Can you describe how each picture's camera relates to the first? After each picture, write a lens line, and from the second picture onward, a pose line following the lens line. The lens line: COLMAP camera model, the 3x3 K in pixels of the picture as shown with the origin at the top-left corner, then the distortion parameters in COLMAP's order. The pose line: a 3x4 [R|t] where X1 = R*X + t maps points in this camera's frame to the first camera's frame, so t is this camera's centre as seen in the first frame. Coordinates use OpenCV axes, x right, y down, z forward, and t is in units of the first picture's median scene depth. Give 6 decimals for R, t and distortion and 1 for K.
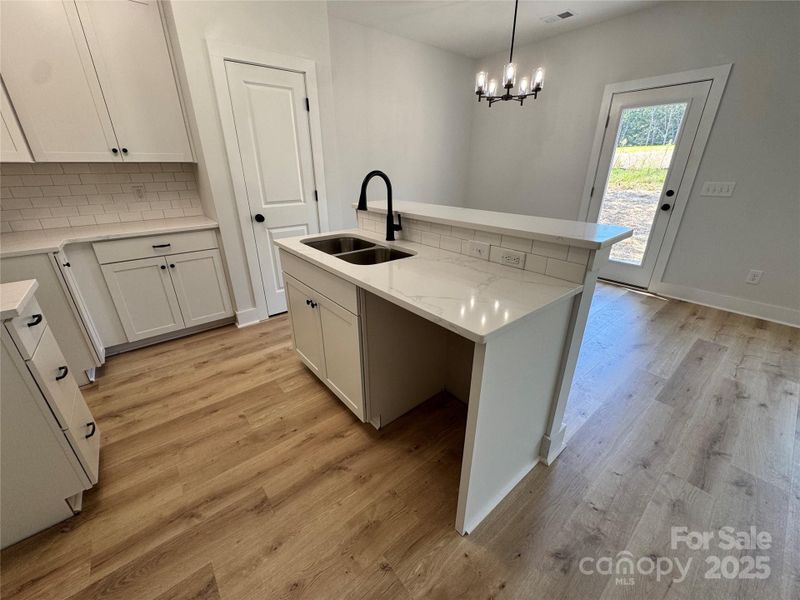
lens RADIAL K [[321.4, 0, 400.3], [0, 321.4, 298.6], [0, 0, 1]] dist [-0.007303, 0.001857]
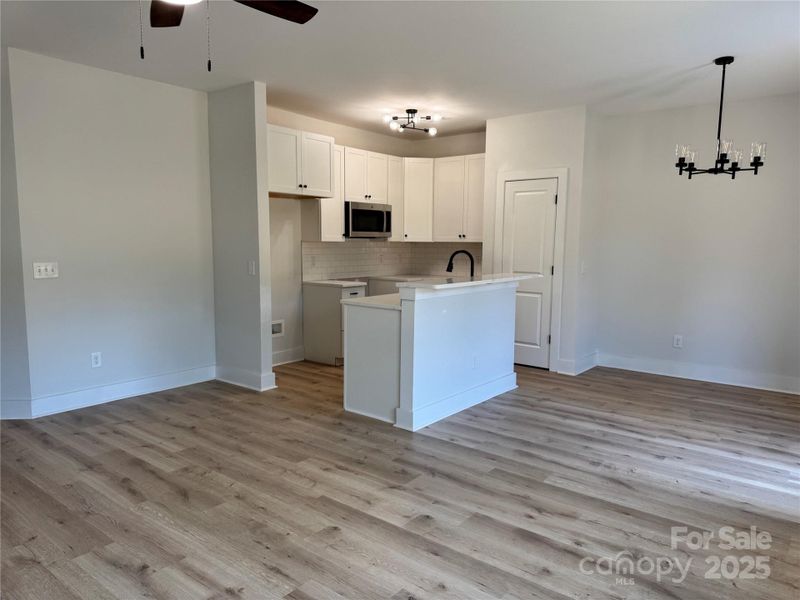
lens RADIAL K [[565.9, 0, 397.3], [0, 565.9, 301.9], [0, 0, 1]] dist [0.047197, -0.061558]
pose [[0.204879, 0.114542, -0.972062, 1.933864], [-0.382087, 0.923693, 0.028311, -0.079288], [0.901129, 0.365612, 0.233010, 0.092119]]
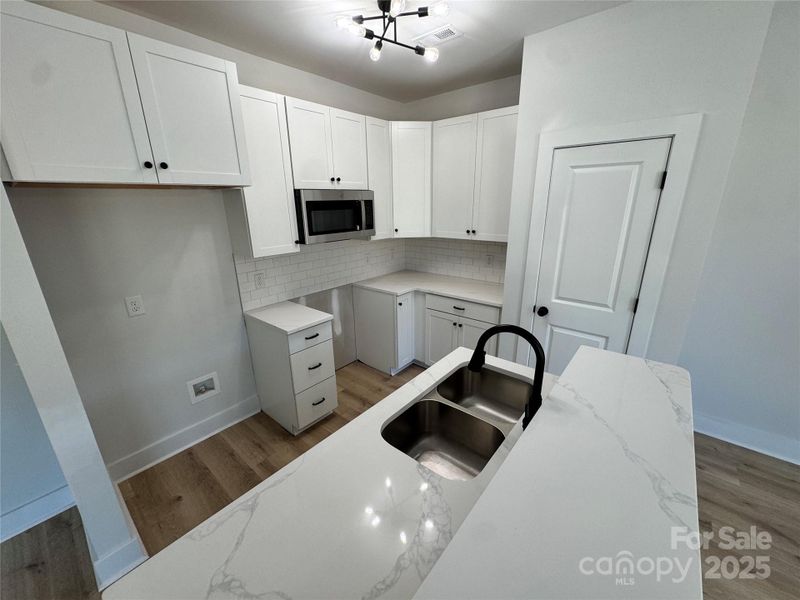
lens RADIAL K [[321.4, 0, 400.3], [0, 321.4, 301.4], [0, 0, 1]] dist [-0.007303, 0.001857]
pose [[0.185468, 0.300169, -0.935681, 0.334879], [-0.363370, 0.905657, 0.218511, -0.361200], [0.912997, 0.299472, 0.277043, 0.436160]]
